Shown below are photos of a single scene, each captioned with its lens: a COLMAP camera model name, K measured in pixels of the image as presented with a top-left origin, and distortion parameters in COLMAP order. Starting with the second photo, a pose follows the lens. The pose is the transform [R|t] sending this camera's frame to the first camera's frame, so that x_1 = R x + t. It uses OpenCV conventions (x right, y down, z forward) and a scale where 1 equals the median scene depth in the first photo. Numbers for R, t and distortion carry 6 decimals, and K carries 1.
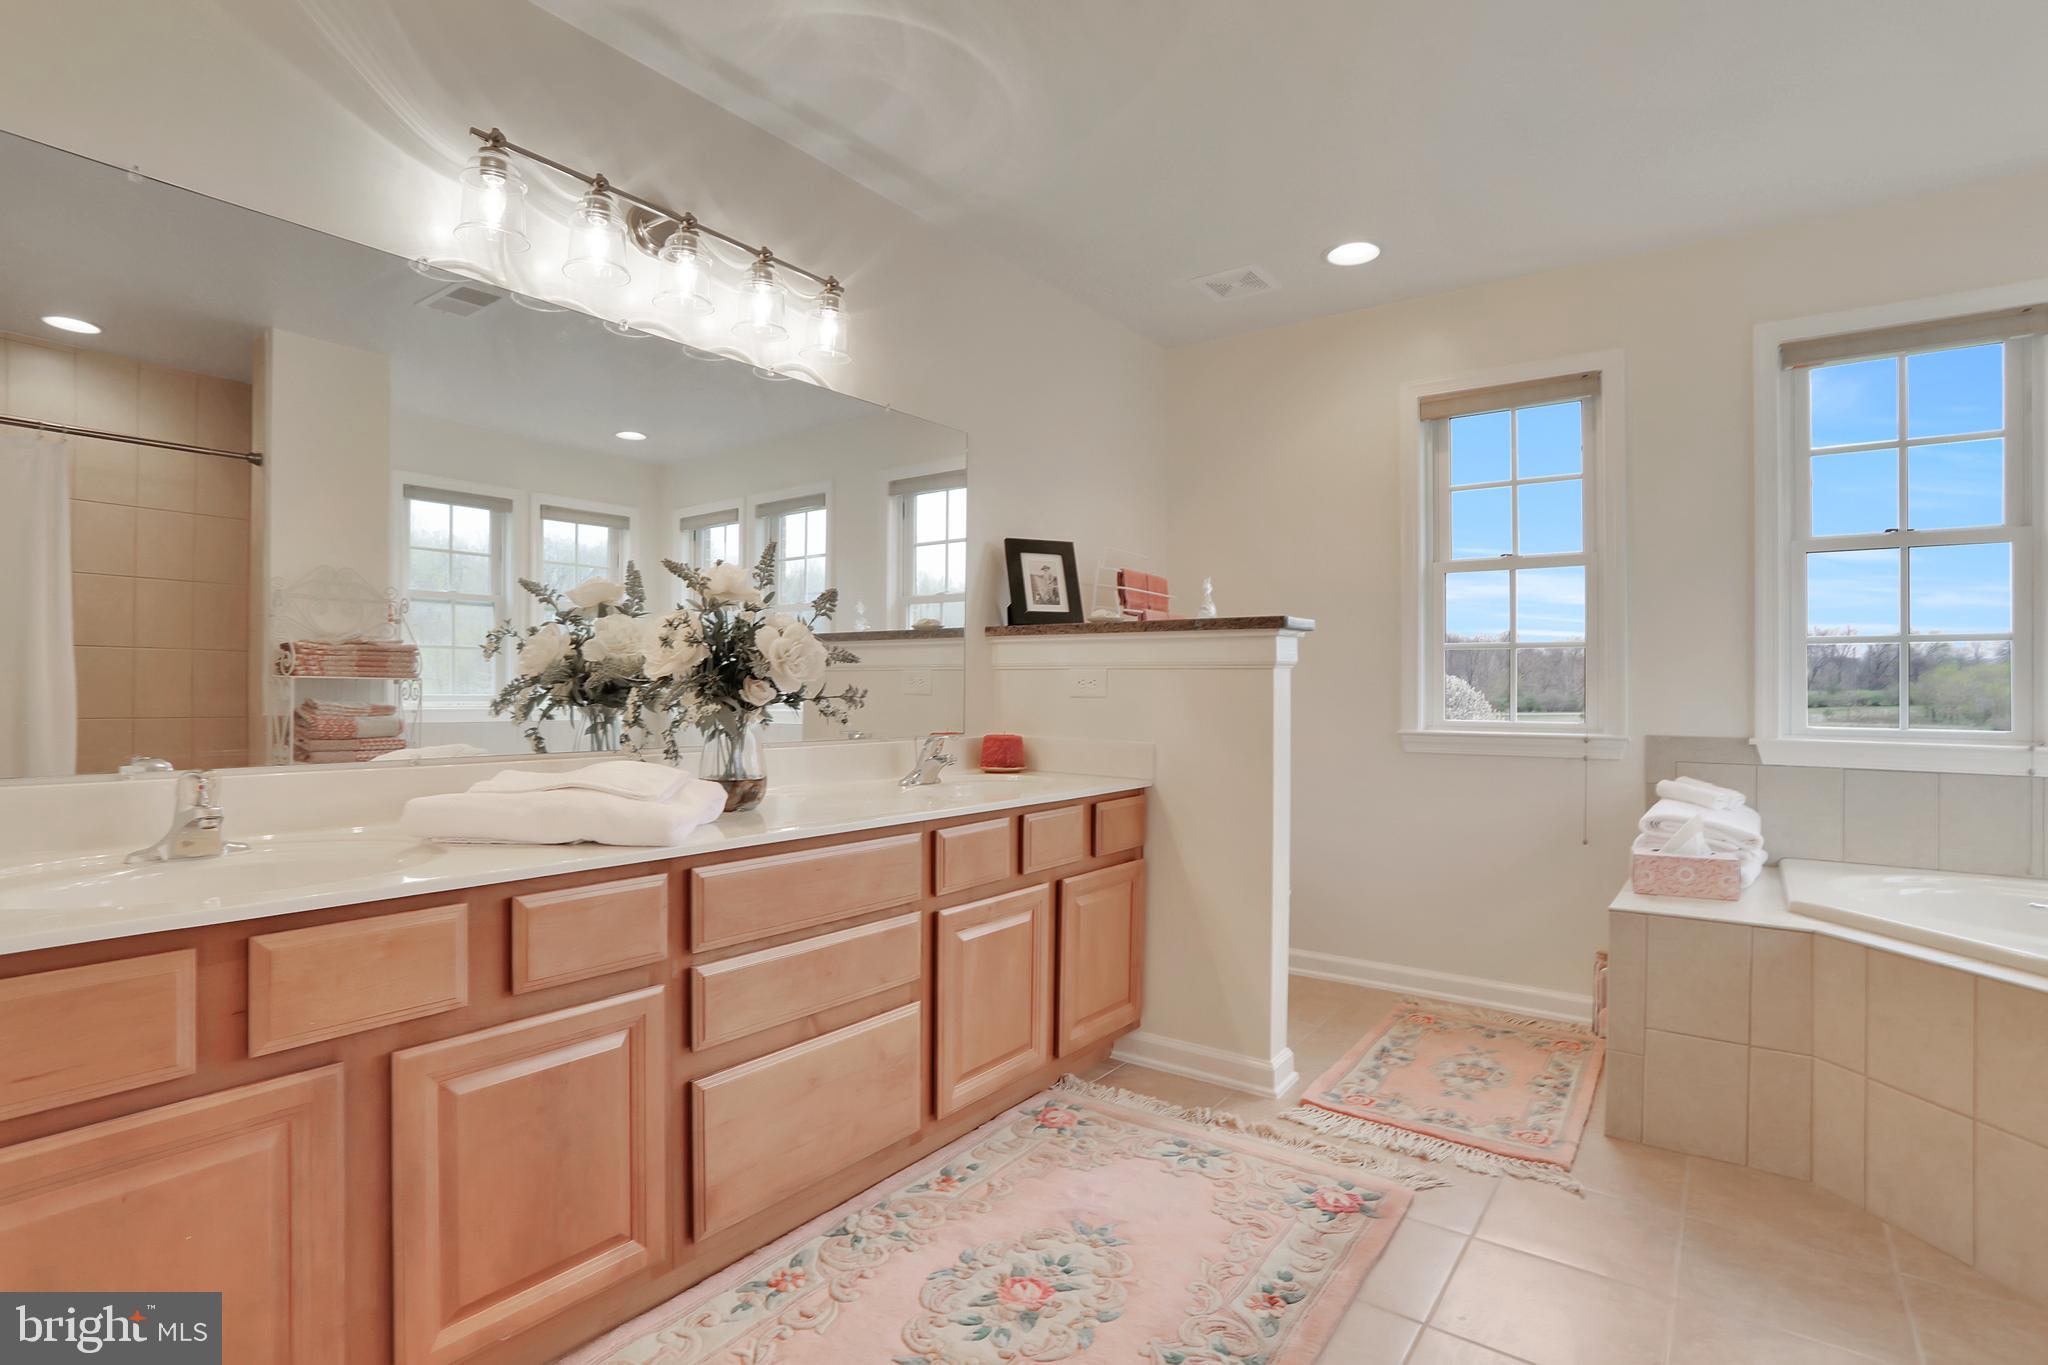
lens RADIAL K [[1009.6, 0, 1017.5], [0, 1009.6, 668.0], [0, 0, 1]] dist [-0.006157, 0.000625]
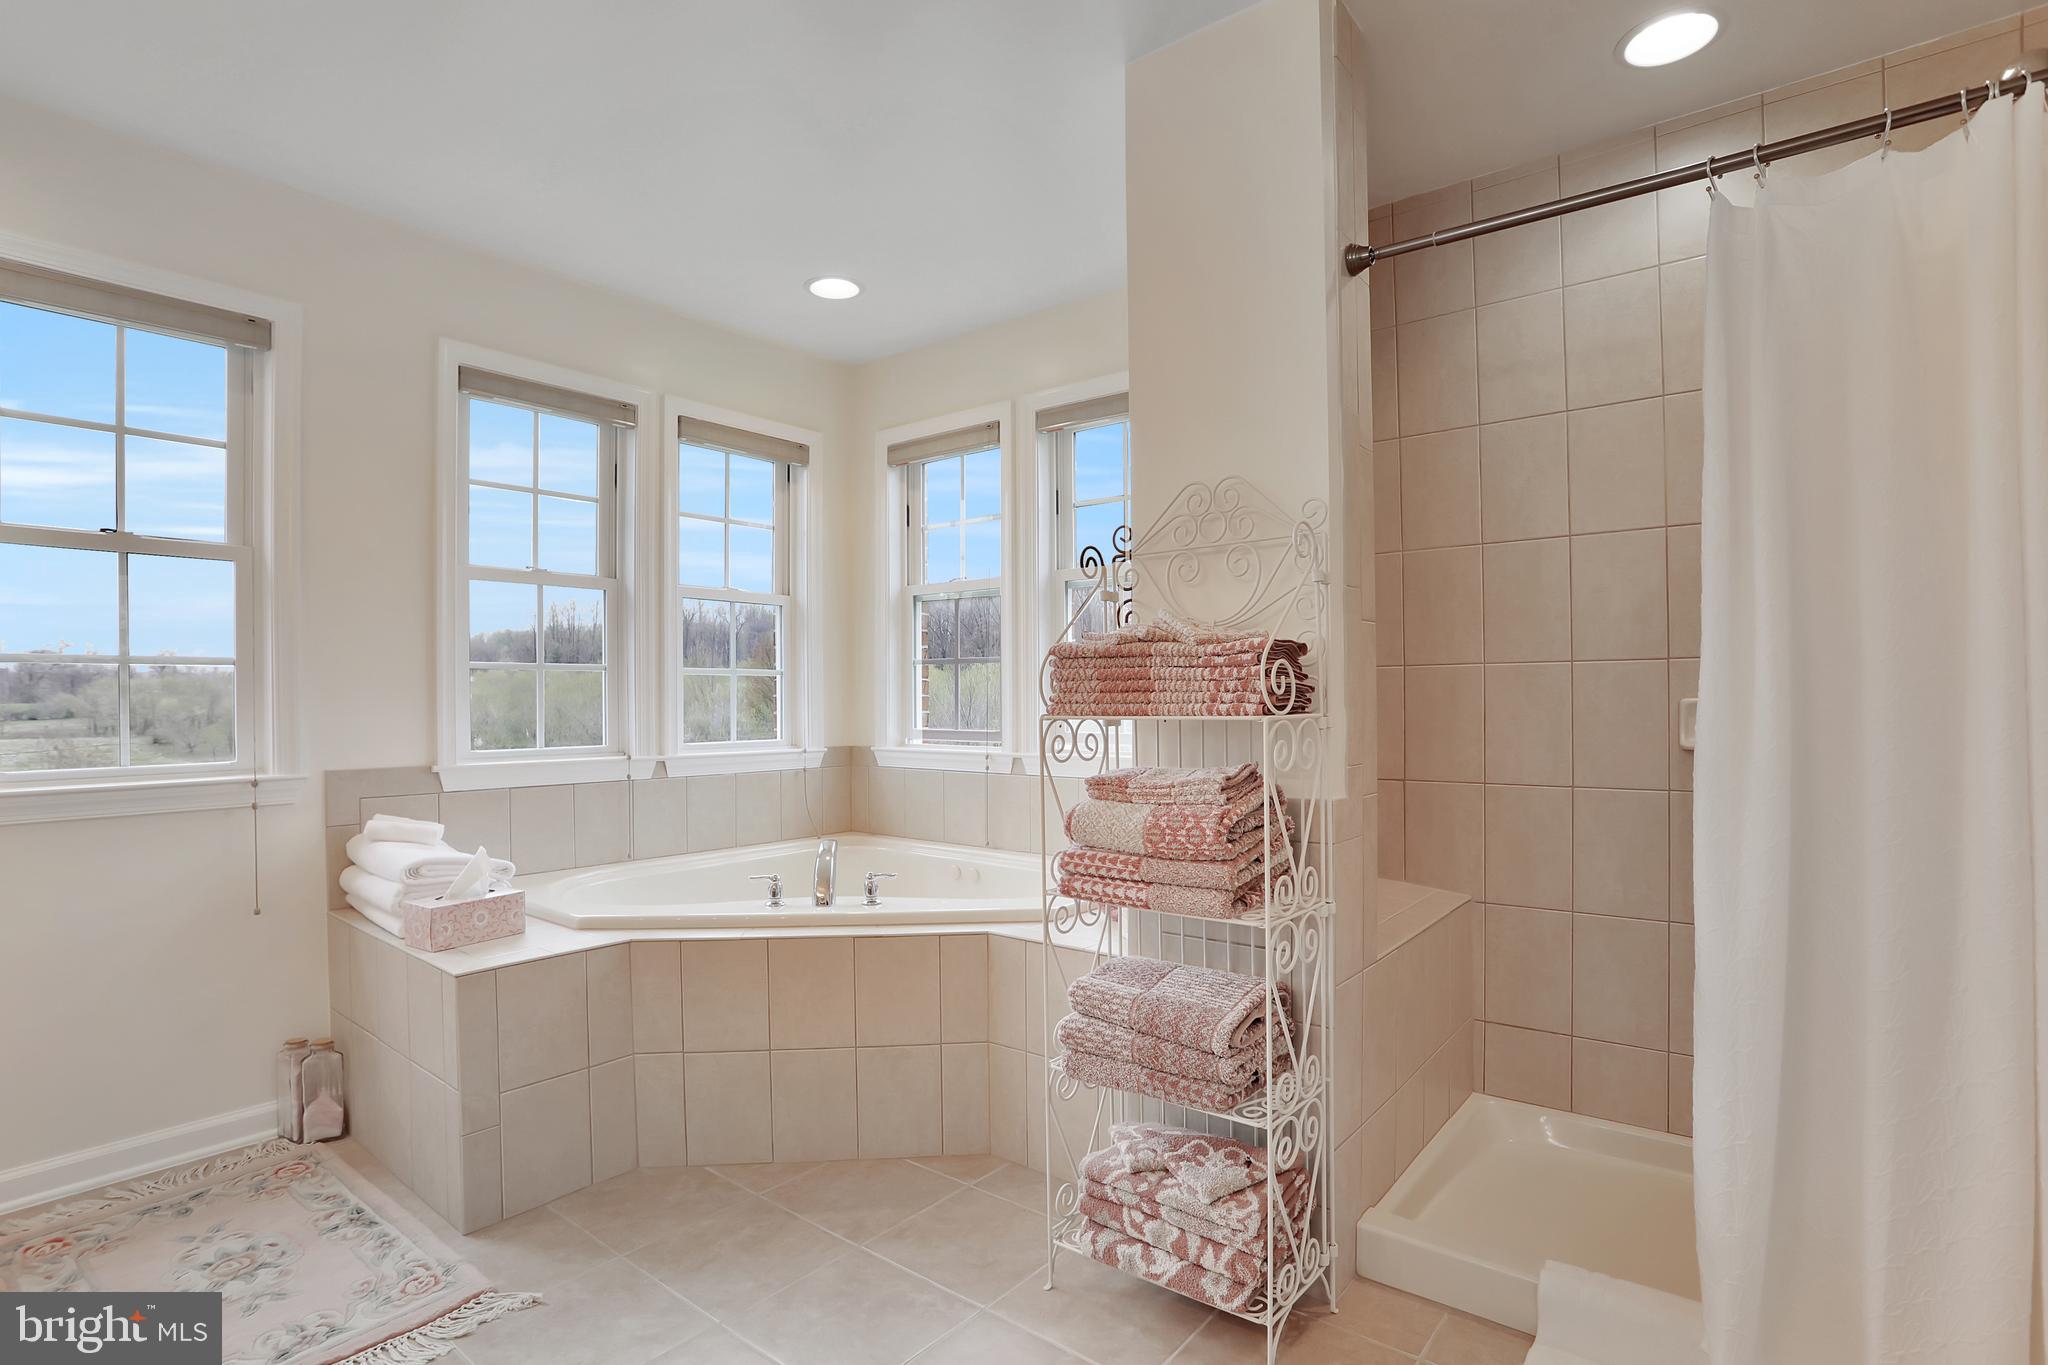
lens RADIAL K [[1009.6, 0, 1018.6], [0, 1009.6, 700.8], [0, 0, 1]] dist [-0.006157, 0.000625]
pose [[0.071334, -0.009727, 0.997405, -0.187486], [-0.011481, 0.999878, 0.010572, -0.009006], [-0.997386, -0.012205, 0.071214, 0.360347]]
